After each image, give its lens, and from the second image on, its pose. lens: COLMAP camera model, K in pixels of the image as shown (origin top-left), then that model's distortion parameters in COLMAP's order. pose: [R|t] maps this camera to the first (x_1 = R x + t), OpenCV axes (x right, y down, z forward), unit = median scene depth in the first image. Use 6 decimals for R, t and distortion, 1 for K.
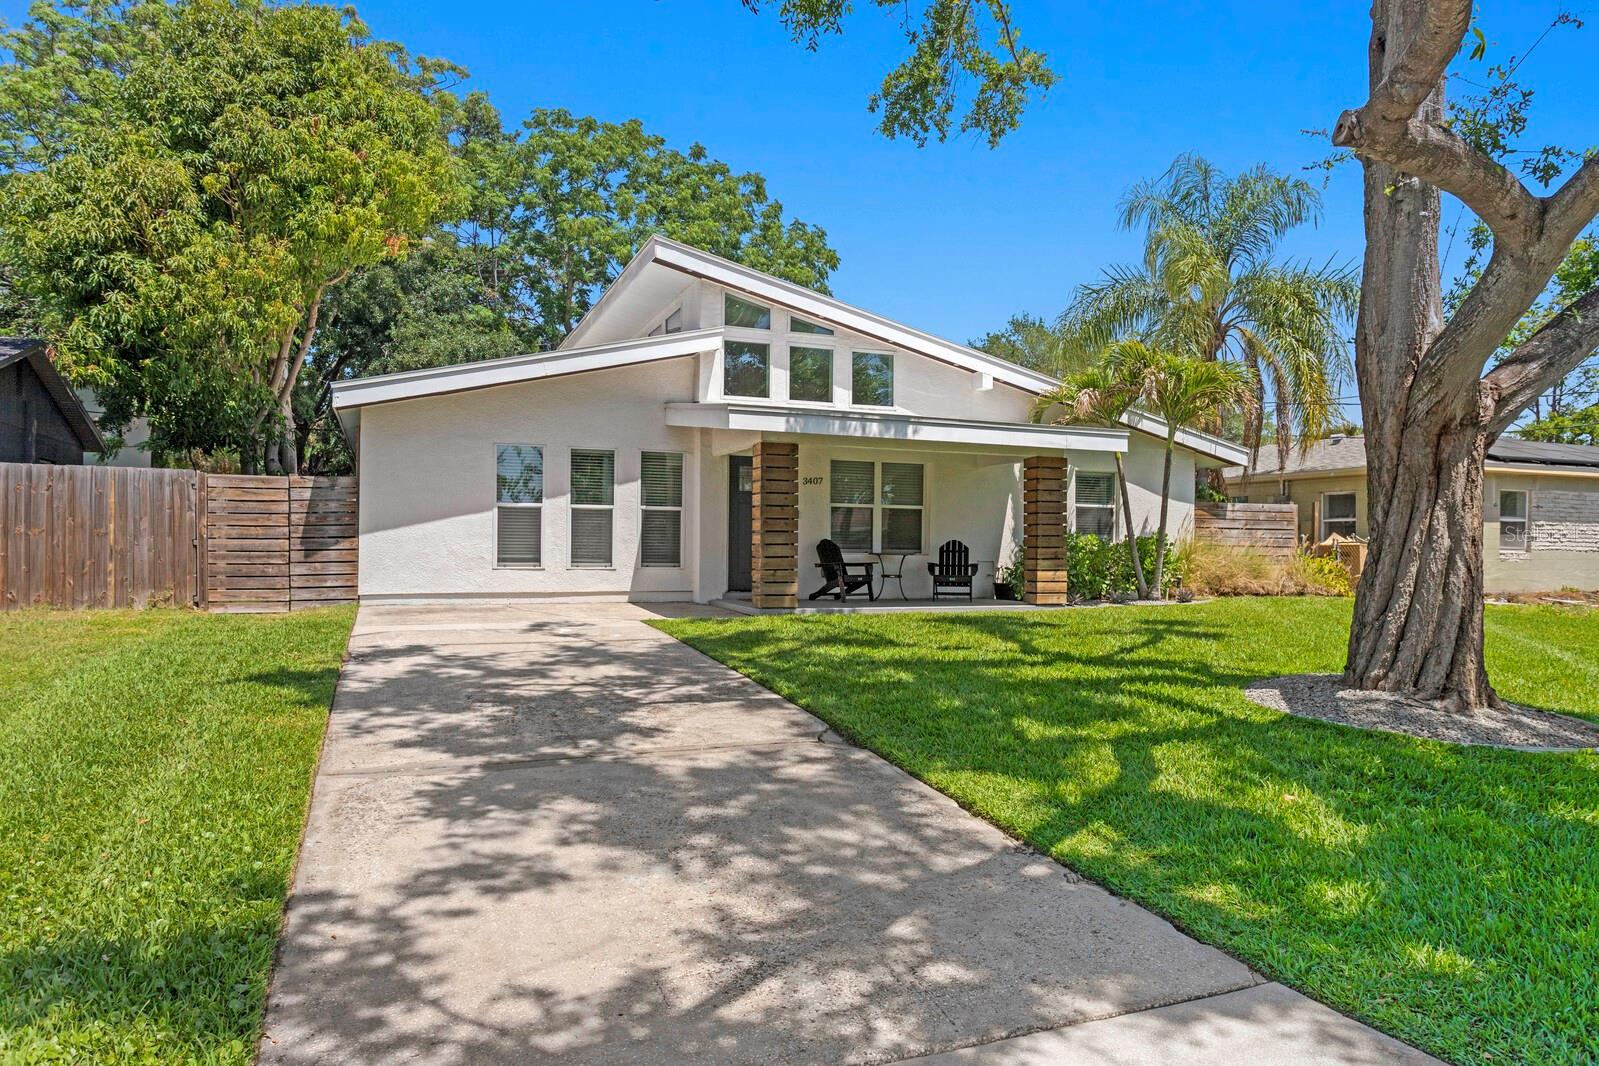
lens RADIAL K [[1245.5, 0, 796.4], [0, 1245.5, 556.9], [0, 0, 1]] dist [-0.004776, 0.004097]
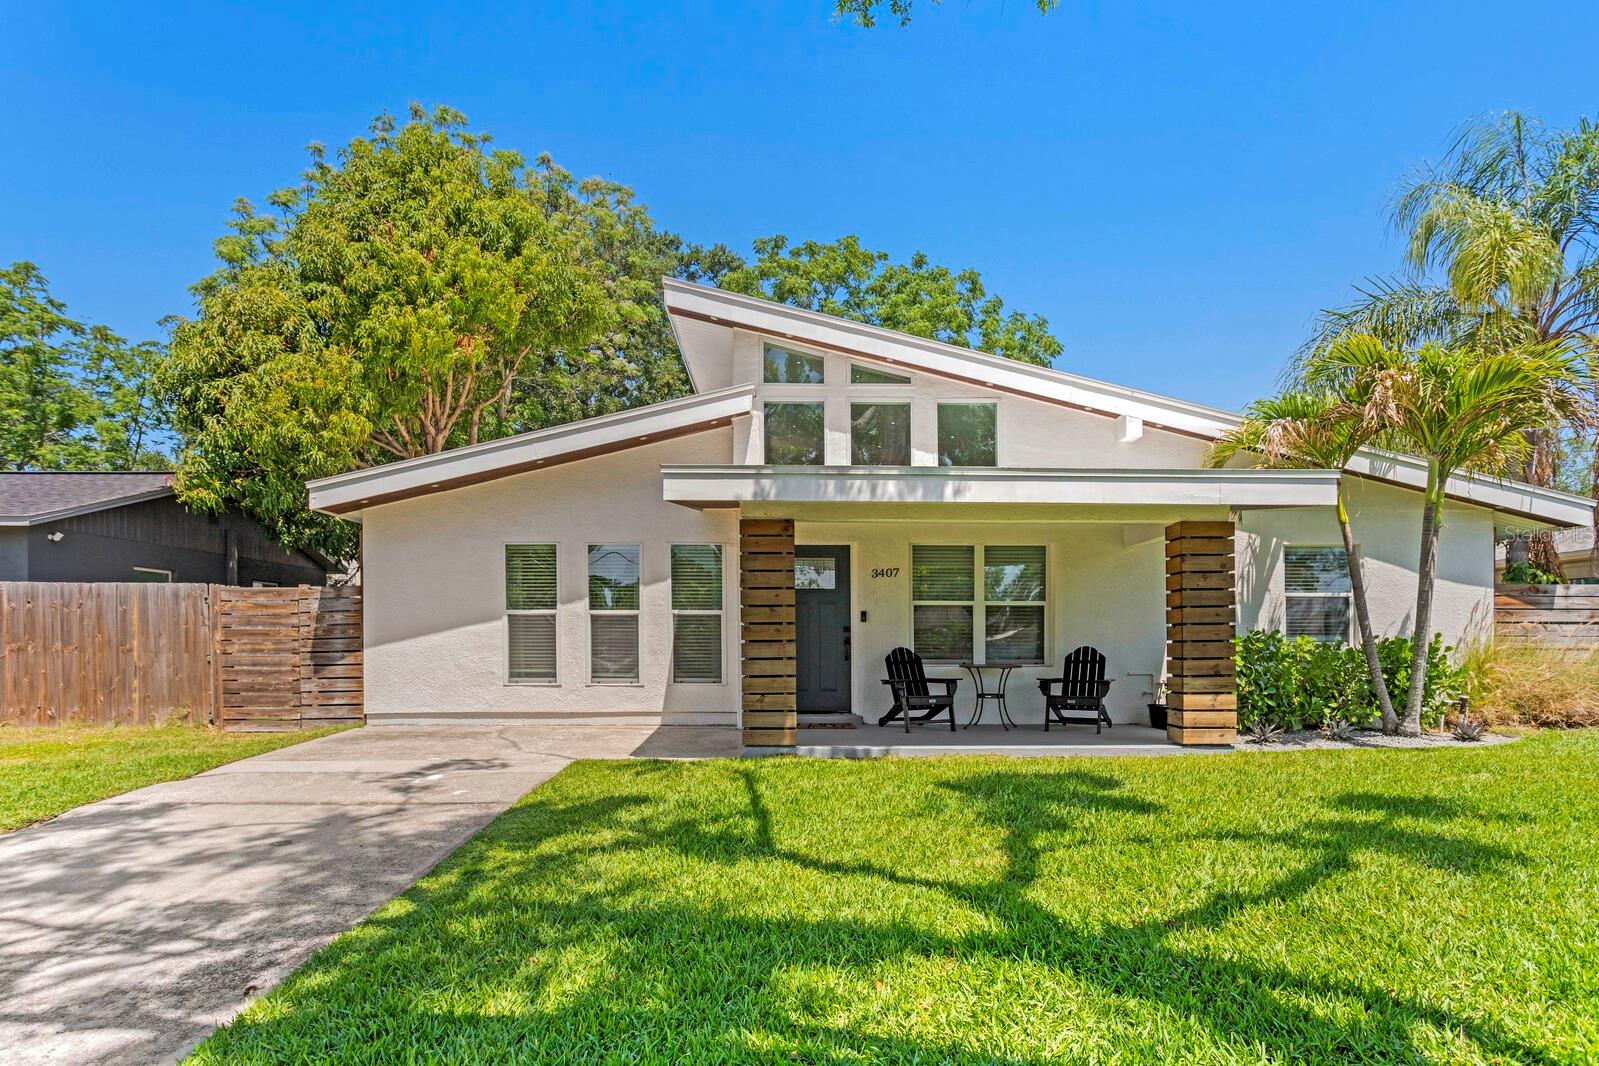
lens RADIAL K [[891.0, 0, 799.2], [0, 891.0, 646.6], [0, 0, 1]] dist [-0.004255, 0.000714]
pose [[0.920976, -0.006488, -0.389566, 0.188197], [0.007175, 0.999974, 0.000308, -0.015758], [0.389554, -0.003079, 0.920999, 0.480404]]
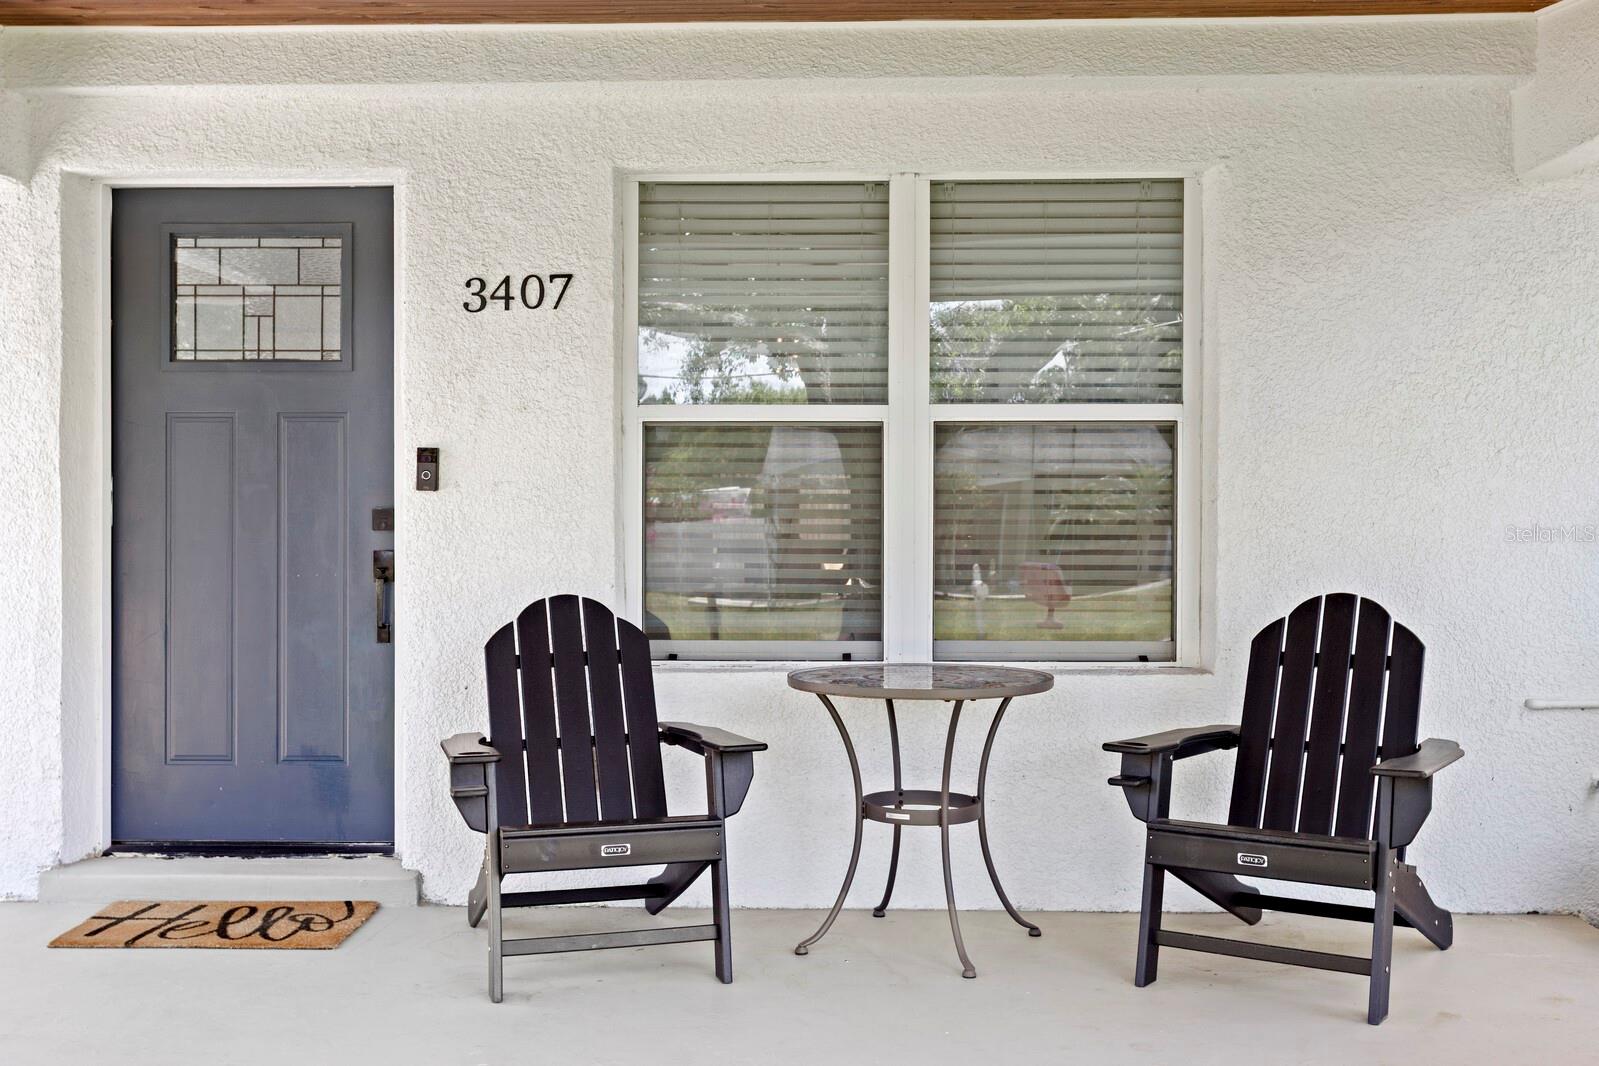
lens RADIAL K [[1662.4, 0, 799.5], [0, 1662.4, 533.0], [0, 0, 1]] dist [-0.001424, 0.000305]
pose [[0.894380, -0.009048, -0.447217, 0.173528], [0.008761, 0.999958, -0.002710, -0.023289], [0.447223, -0.001494, 0.894421, 0.818963]]
